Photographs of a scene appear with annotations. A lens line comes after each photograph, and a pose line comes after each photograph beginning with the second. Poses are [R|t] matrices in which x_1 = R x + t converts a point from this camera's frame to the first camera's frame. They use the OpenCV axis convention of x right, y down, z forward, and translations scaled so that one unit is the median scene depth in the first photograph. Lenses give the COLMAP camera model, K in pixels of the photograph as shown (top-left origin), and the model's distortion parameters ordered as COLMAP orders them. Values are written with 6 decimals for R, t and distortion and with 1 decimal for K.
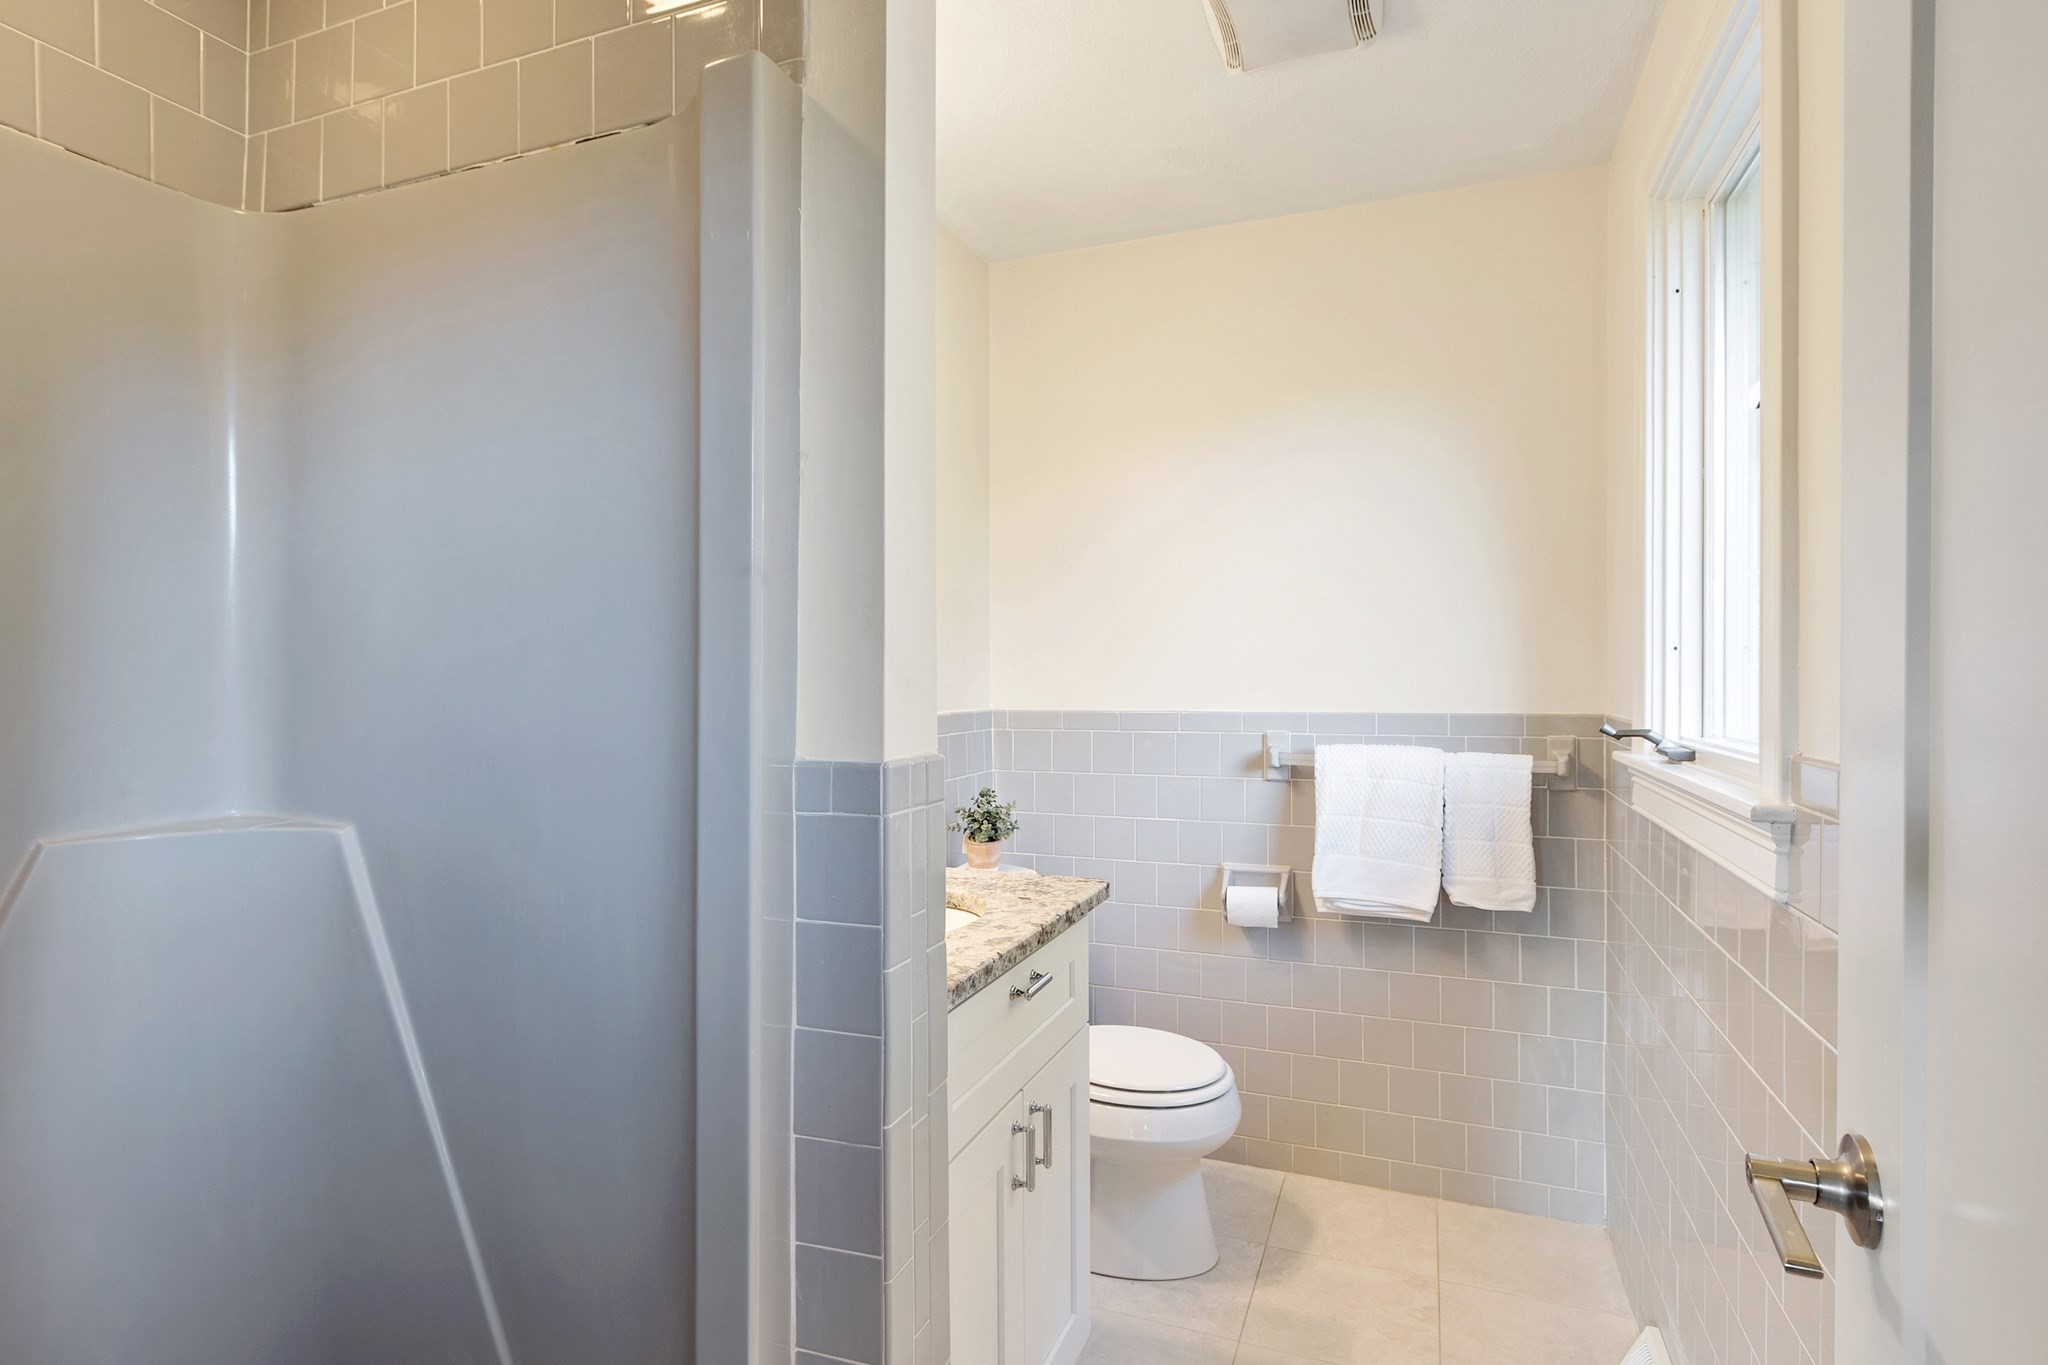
lens RADIAL K [[1023.1, 0, 1024.0], [0, 1023.1, 682.5], [0, 0, 1]] dist [0.001346, -0.000268]
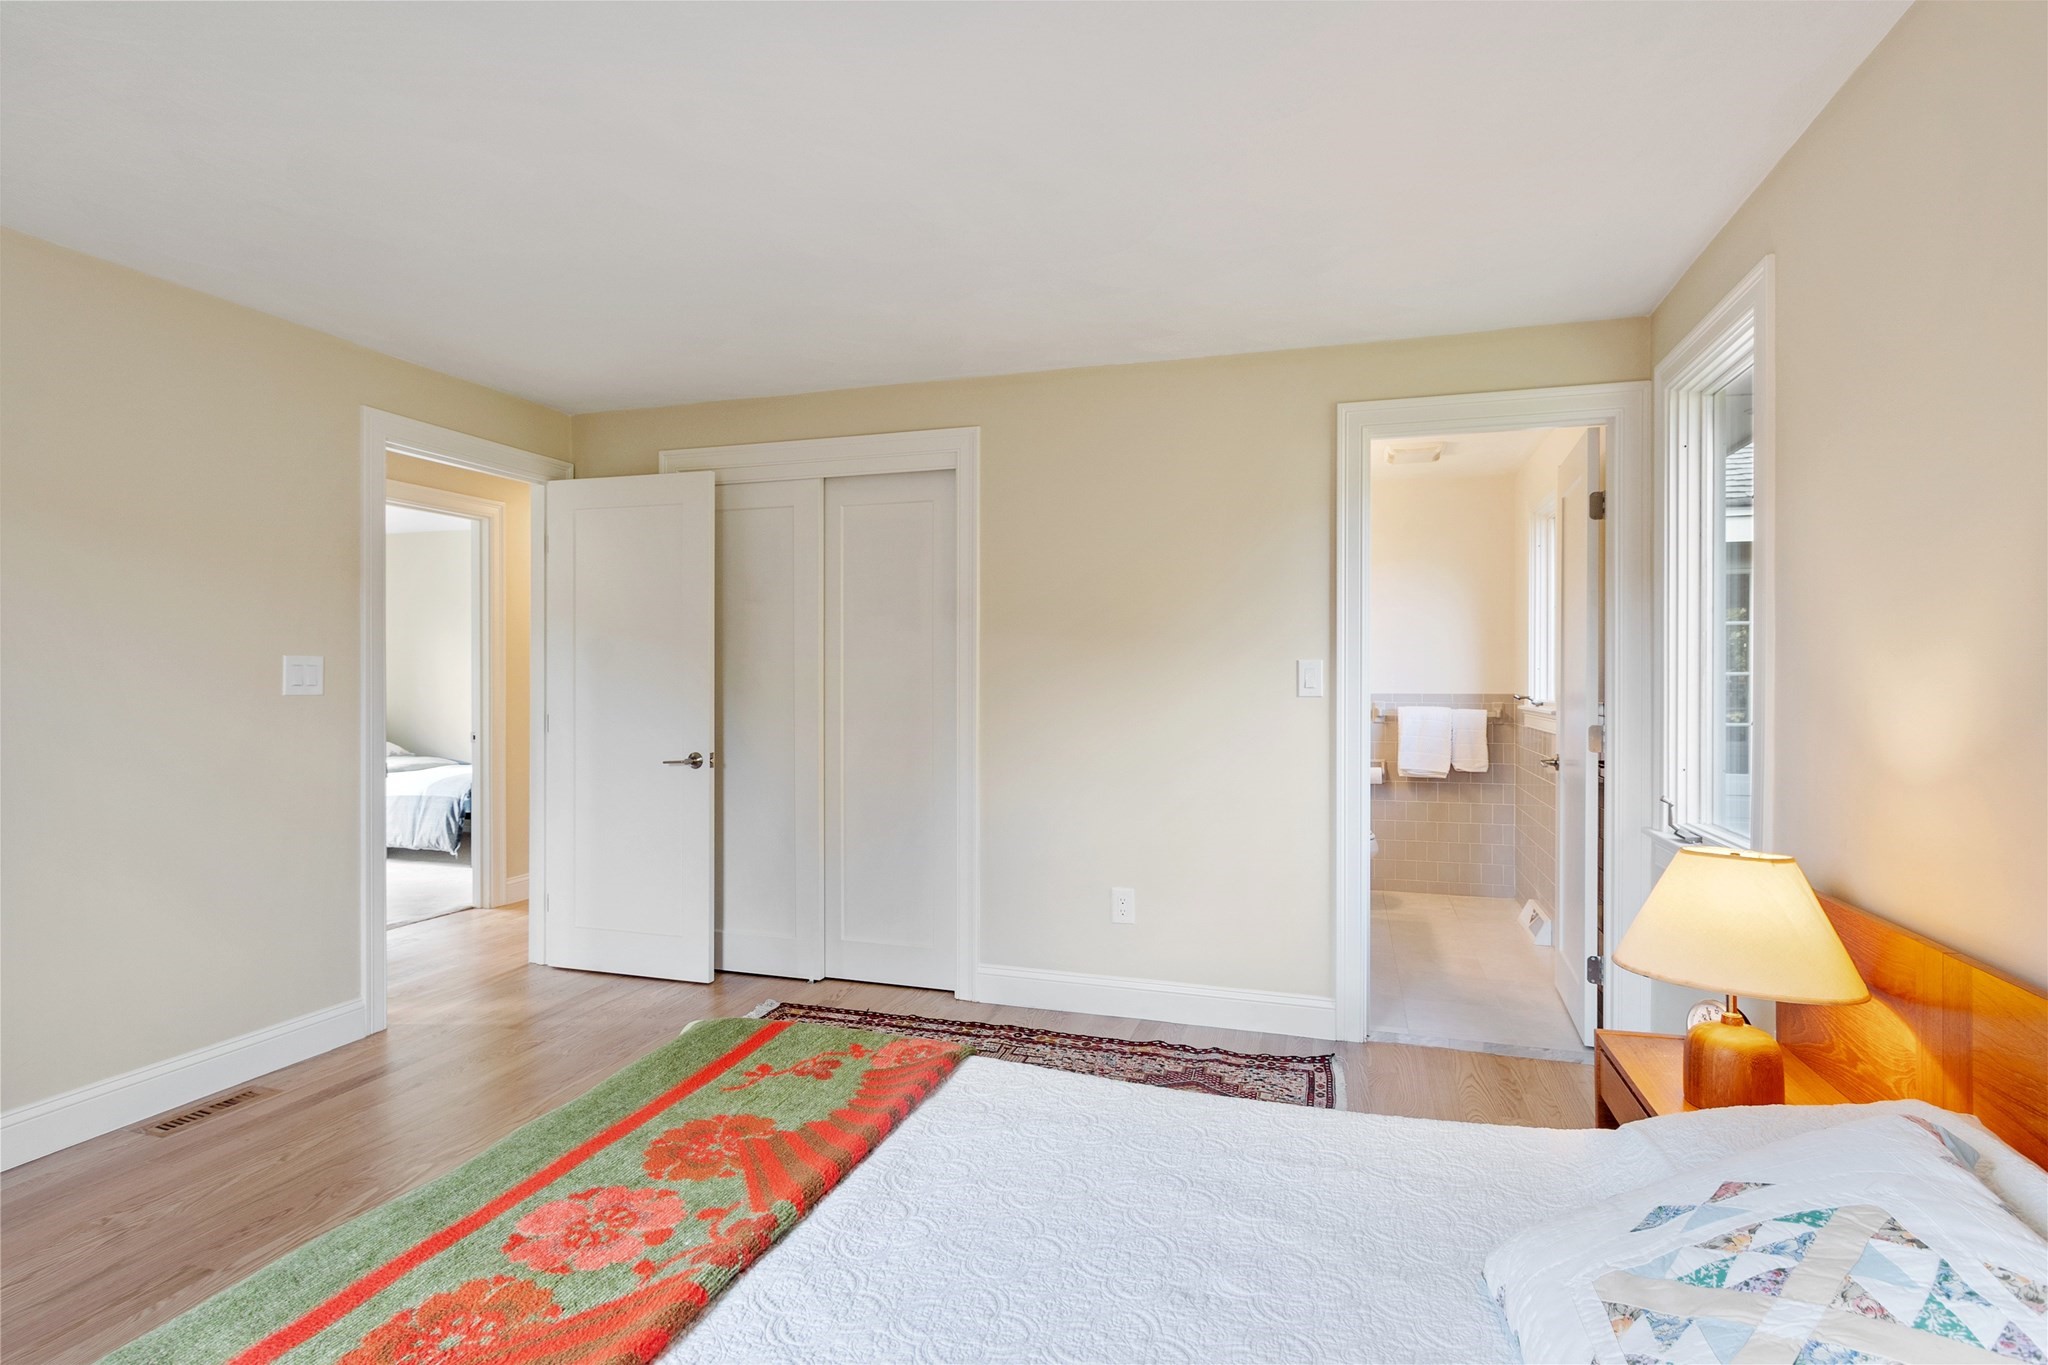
lens RADIAL K [[1023.1, 0, 1024.0], [0, 1023.1, 682.5], [0, 0, 1]] dist [0.001346, -0.000268]
pose [[0.997430, 0.000564, 0.071645, -0.802409], [-0.000891, 0.999989, 0.004527, -0.005608], [-0.071642, -0.004579, 0.997420, -1.398248]]
